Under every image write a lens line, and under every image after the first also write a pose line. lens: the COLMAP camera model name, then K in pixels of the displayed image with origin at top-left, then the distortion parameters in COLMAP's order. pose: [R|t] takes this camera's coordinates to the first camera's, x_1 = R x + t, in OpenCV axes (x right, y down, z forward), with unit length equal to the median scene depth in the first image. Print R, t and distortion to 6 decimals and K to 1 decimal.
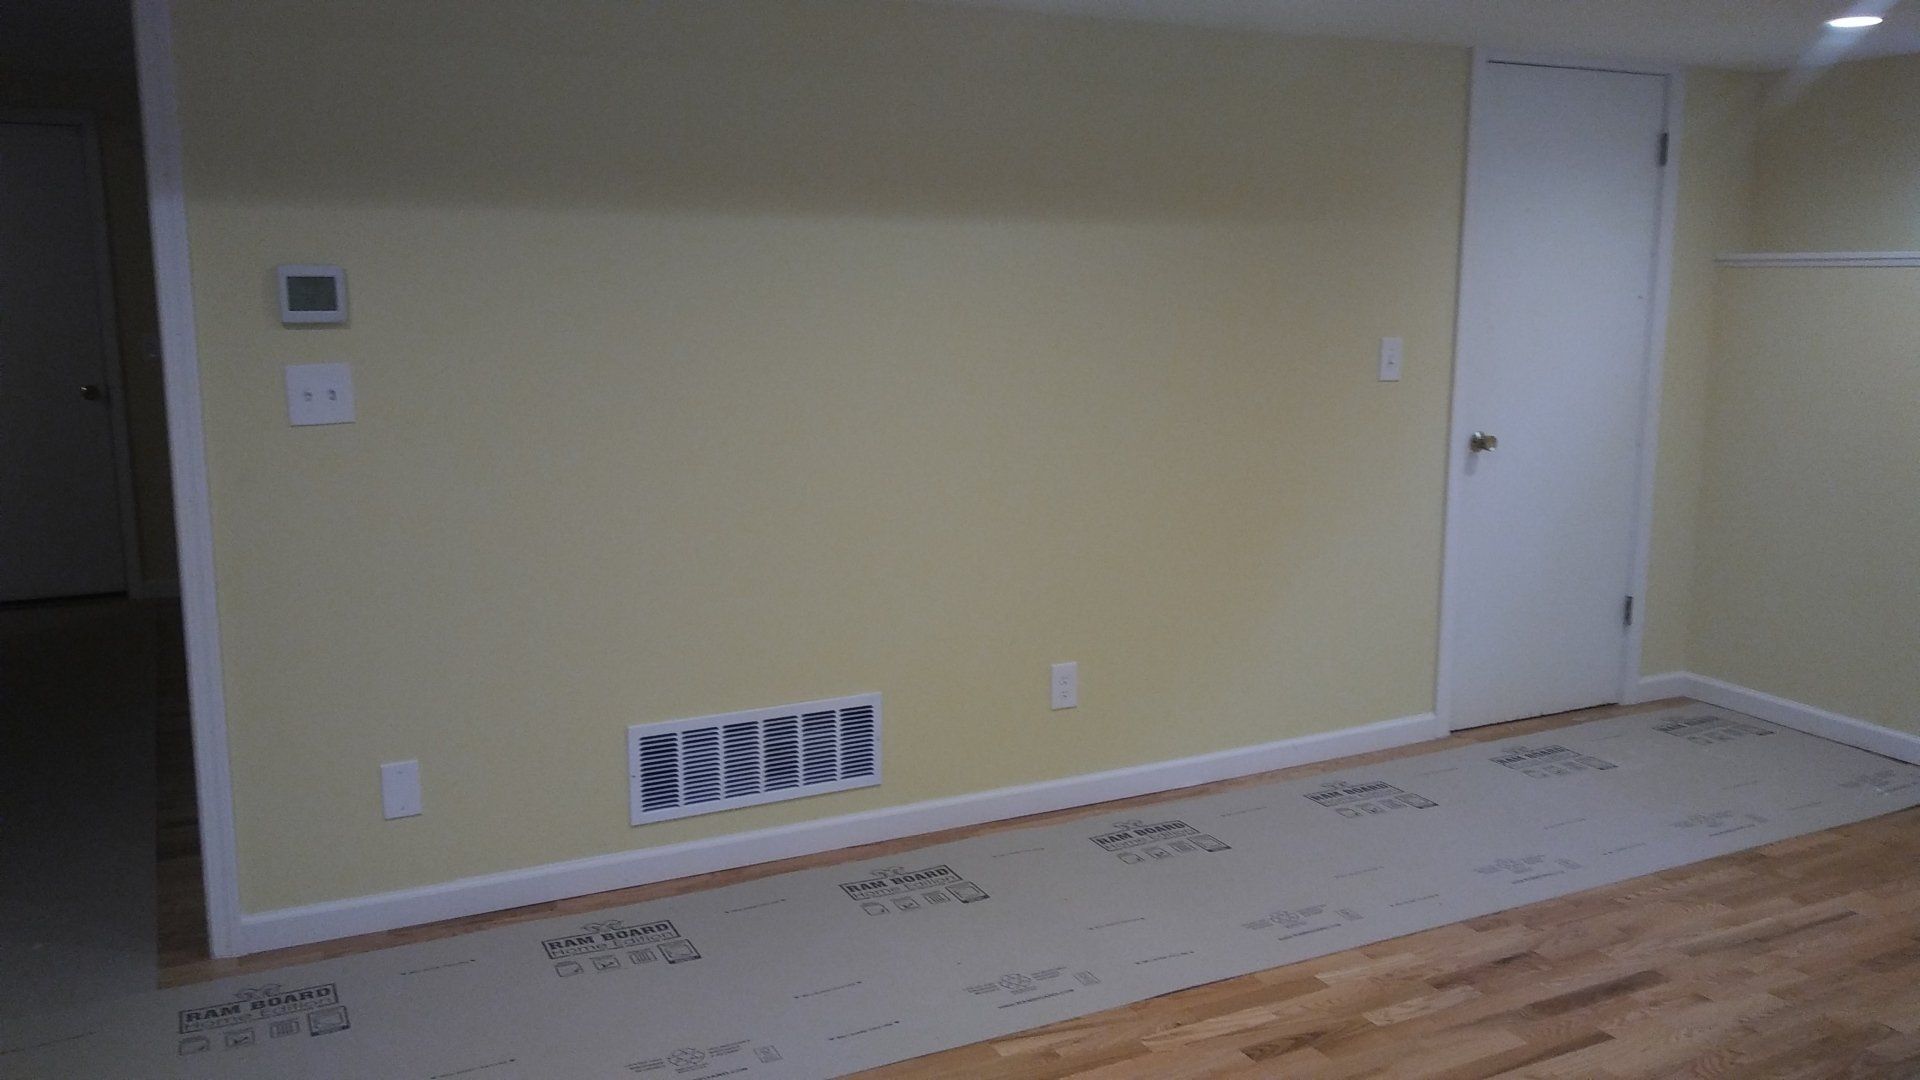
lens RADIAL K [[1518.1, 0, 960.0], [0, 1518.1, 540.0], [0, 0, 1]] dist [0.065980, -0.072484]
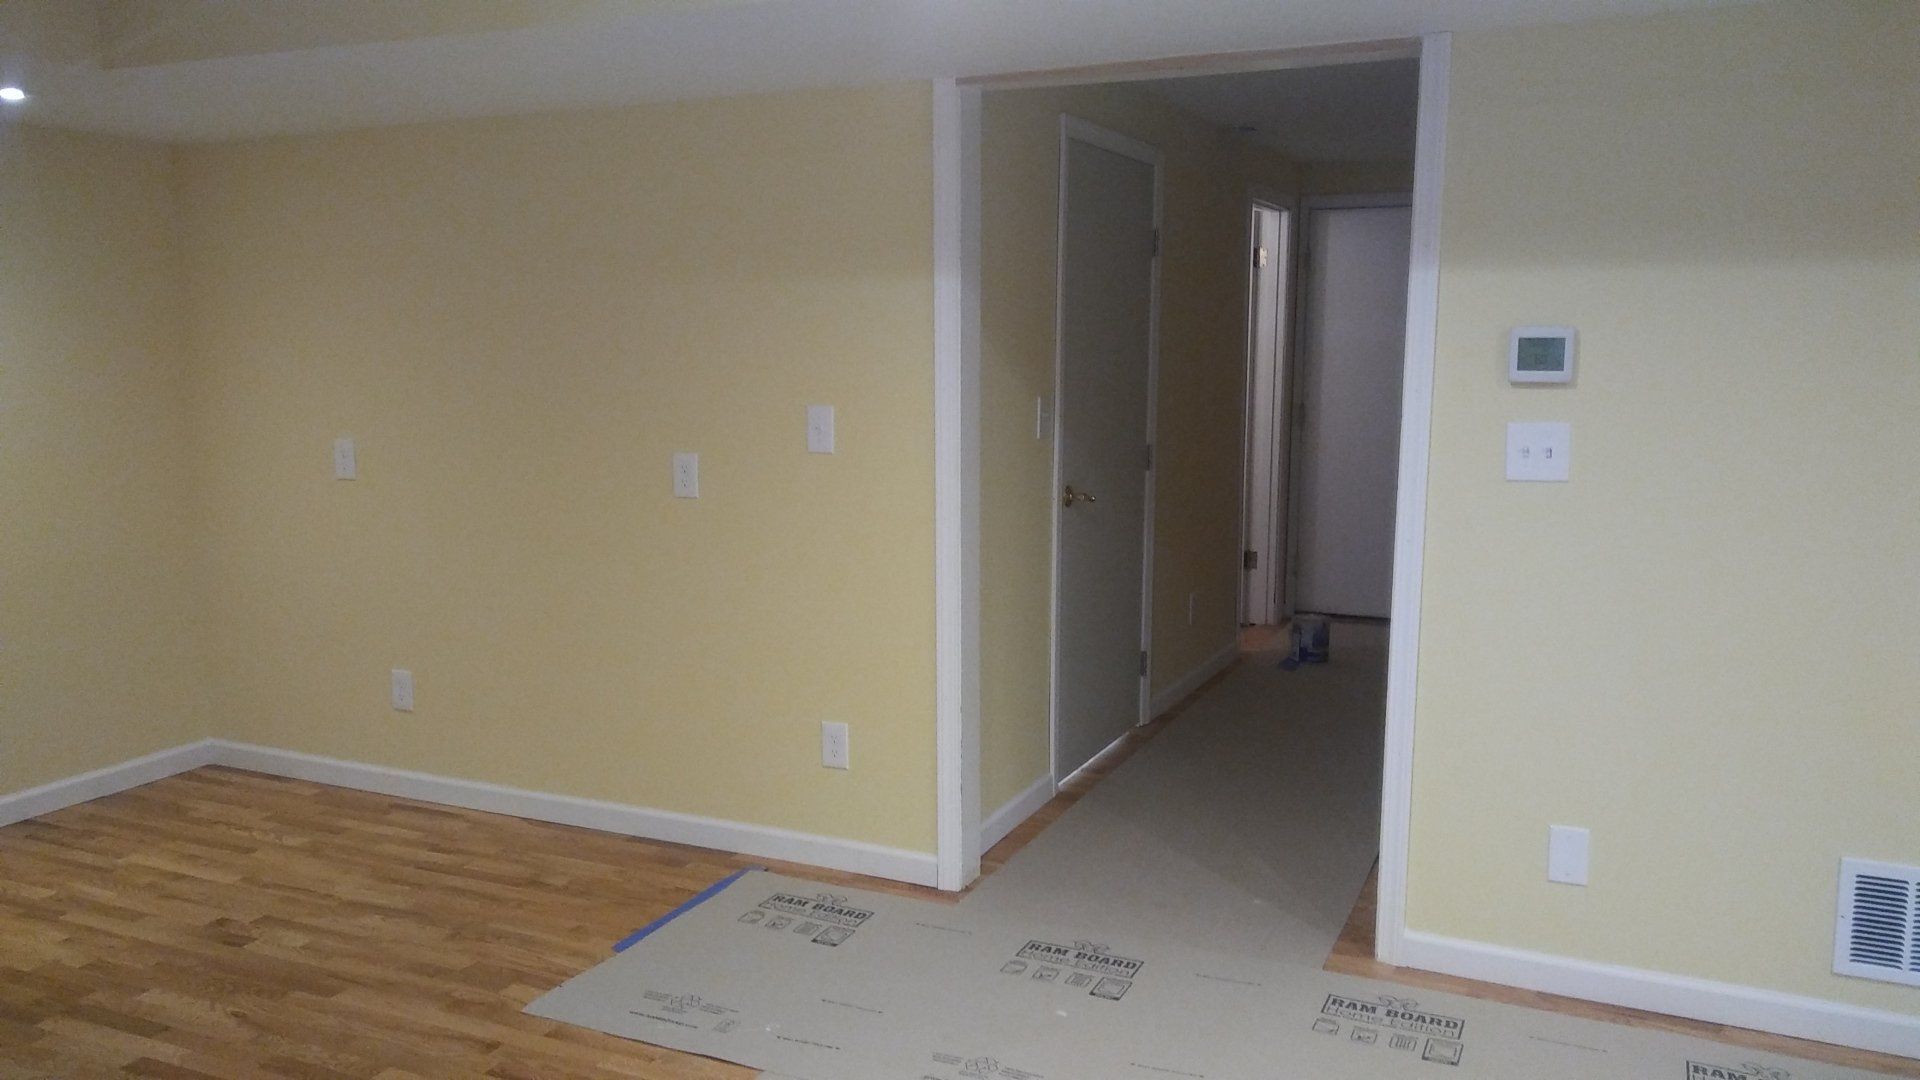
lens RADIAL K [[1502.7, 0, 926.3], [0, 1502.7, 537.7], [0, 0, 1]] dist [0.004253, 0.002486]
pose [[0.618119, 0.106388, -0.778852, 0.105469], [-0.136032, 0.990328, 0.027317, -0.009001], [0.774225, 0.089063, 0.626613, 0.052610]]
